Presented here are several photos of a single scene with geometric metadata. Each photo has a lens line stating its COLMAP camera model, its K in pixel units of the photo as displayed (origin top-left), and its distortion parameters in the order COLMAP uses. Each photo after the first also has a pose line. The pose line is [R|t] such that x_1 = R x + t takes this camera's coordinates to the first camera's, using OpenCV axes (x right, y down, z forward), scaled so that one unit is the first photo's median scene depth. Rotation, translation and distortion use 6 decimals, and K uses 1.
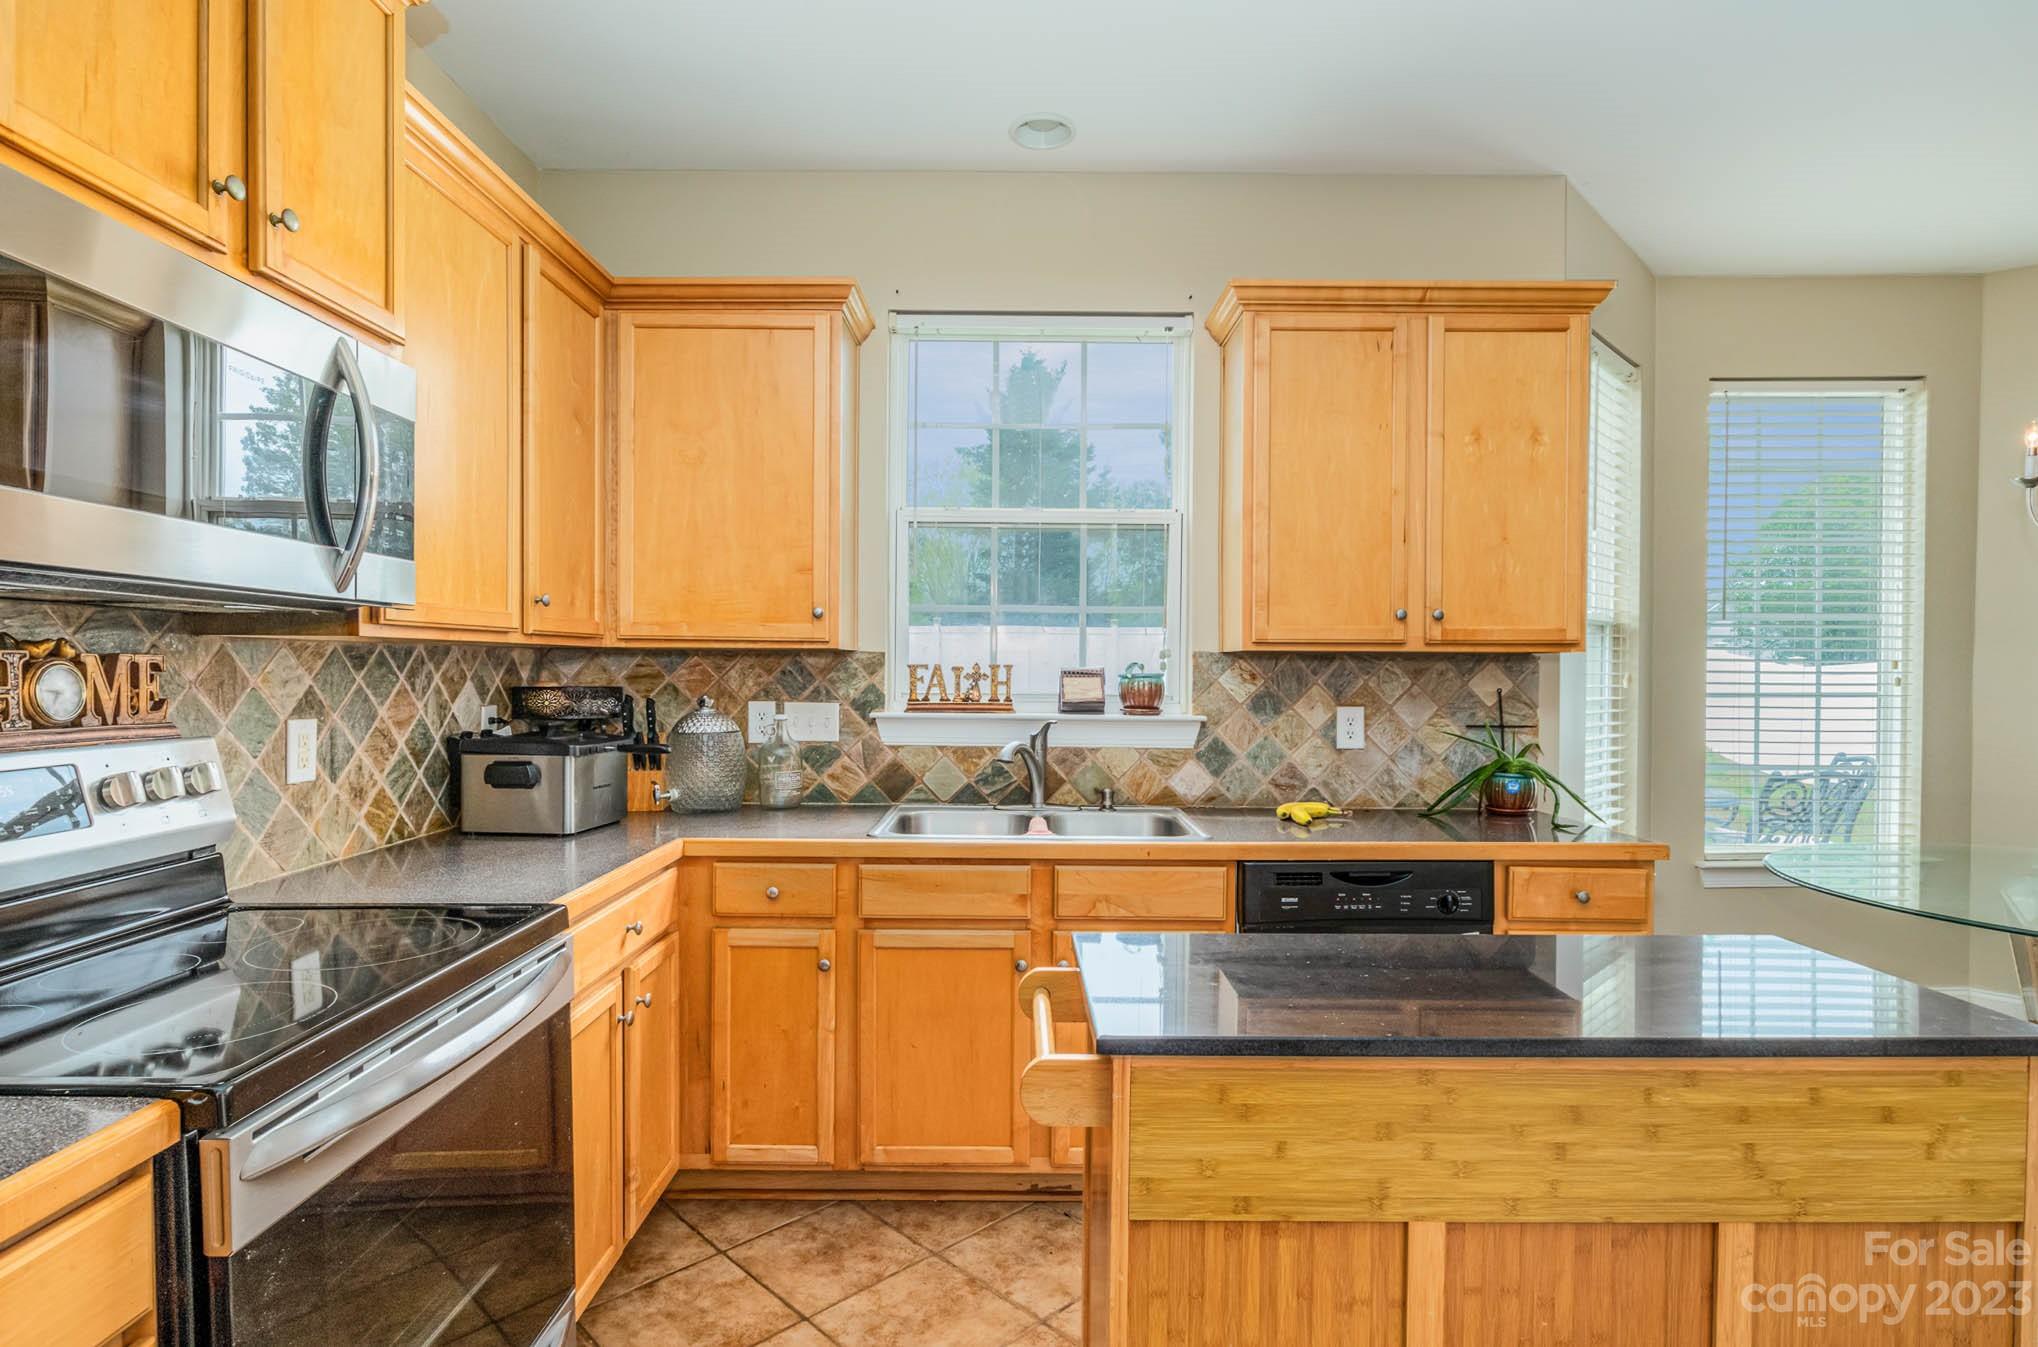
lens RADIAL K [[1037.5, 0, 1023.6], [0, 1037.5, 678.7], [0, 0, 1]] dist [0.003158, 0.000294]
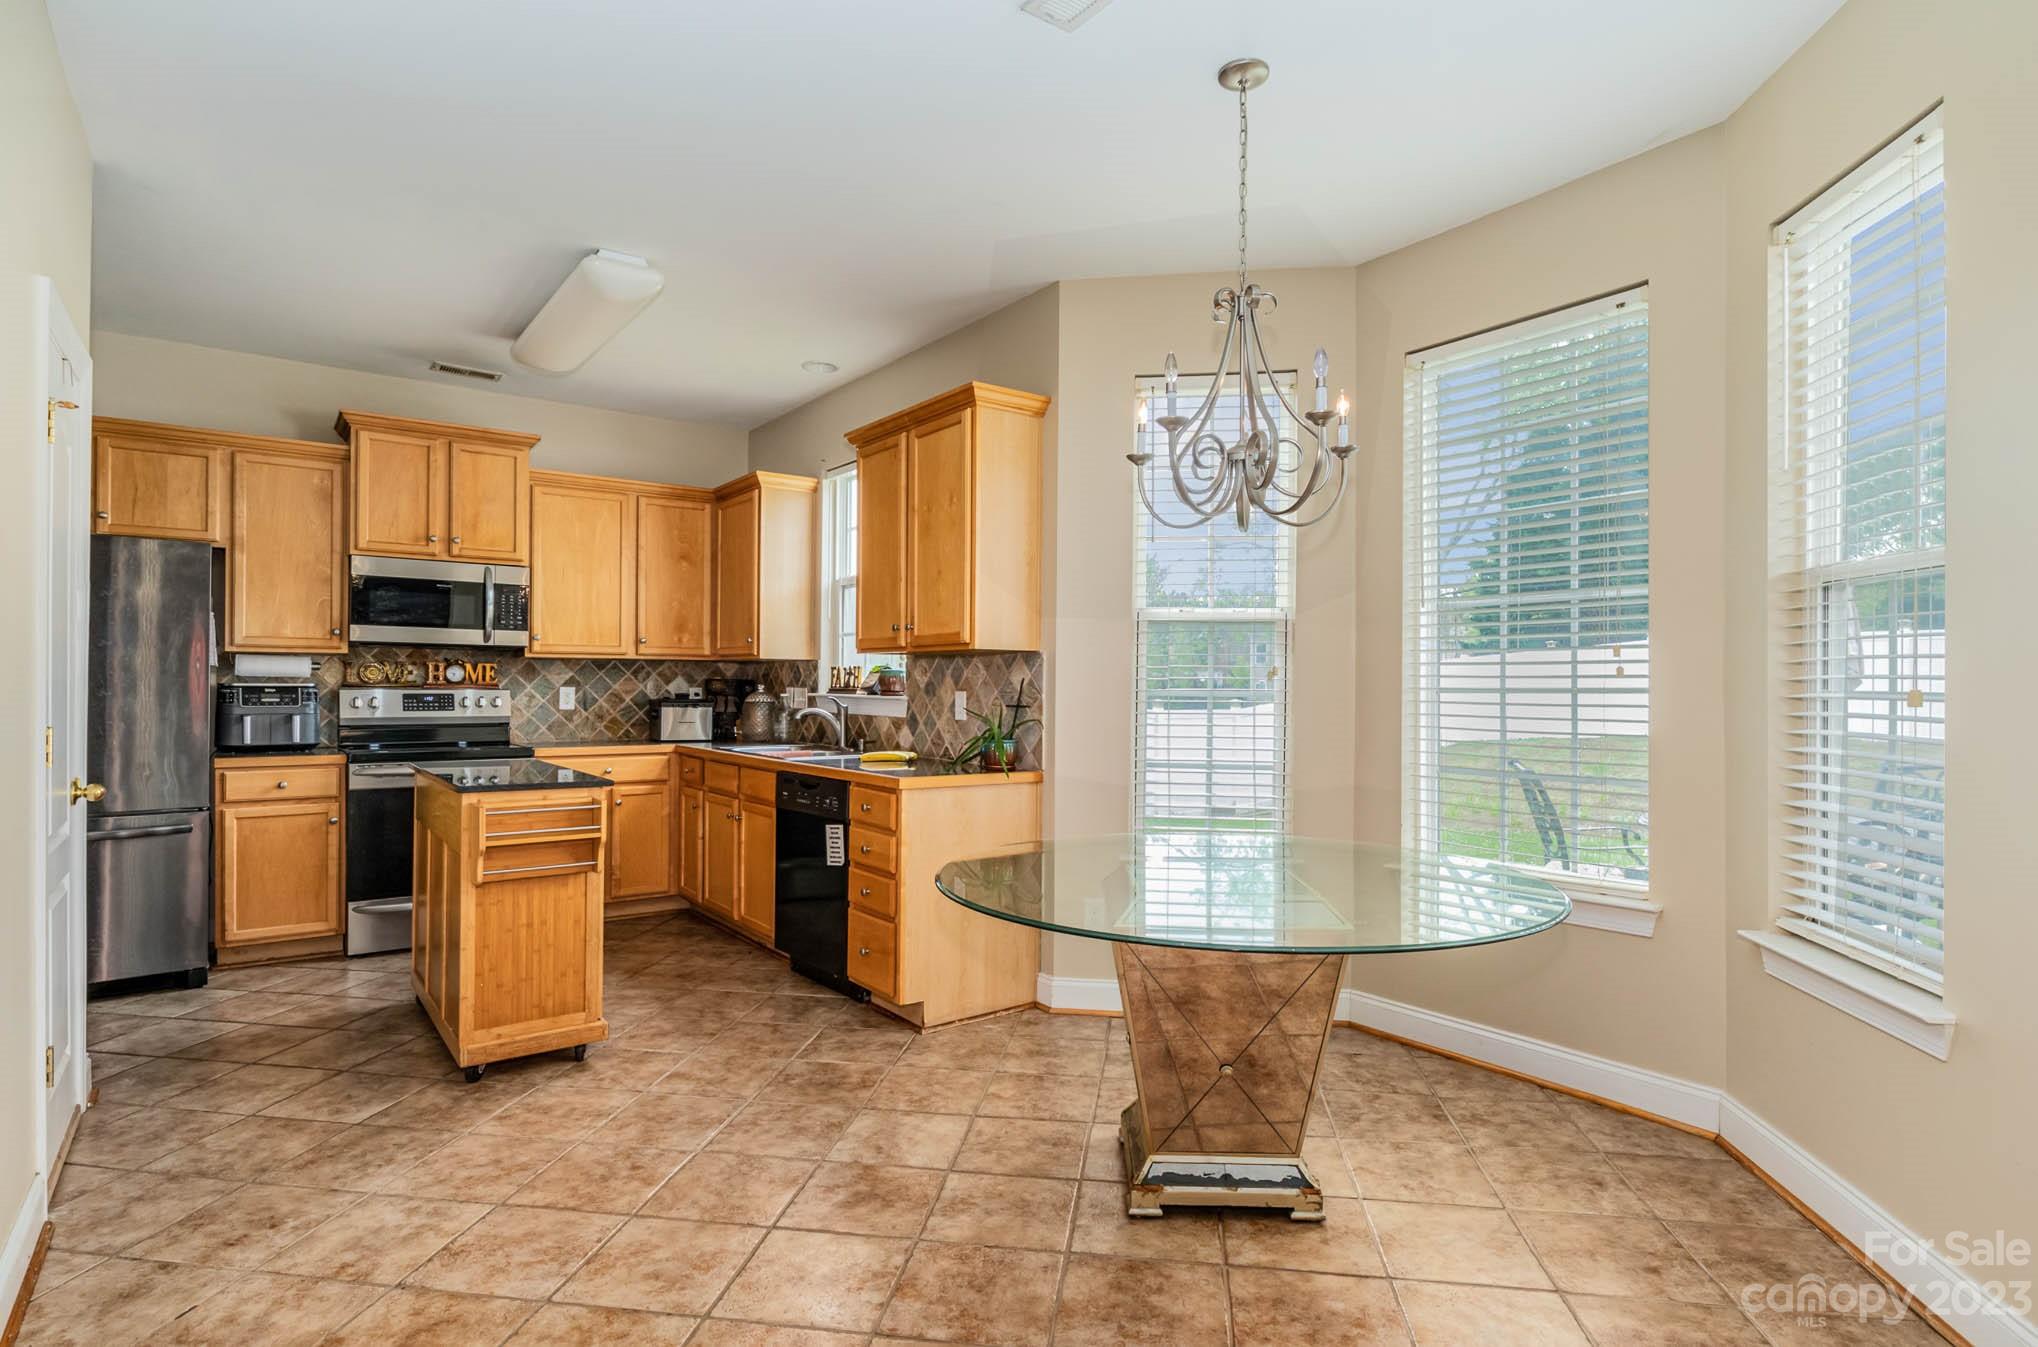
lens RADIAL K [[1037.5, 0, 1015.5], [0, 1037.5, 677.2], [0, 0, 1]] dist [0.003158, 0.000294]
pose [[0.586445, -0.007814, -0.809951, 1.522903], [-0.009547, 0.999817, -0.016558, 0.030832], [0.809933, 0.017443, 0.586263, 0.218880]]
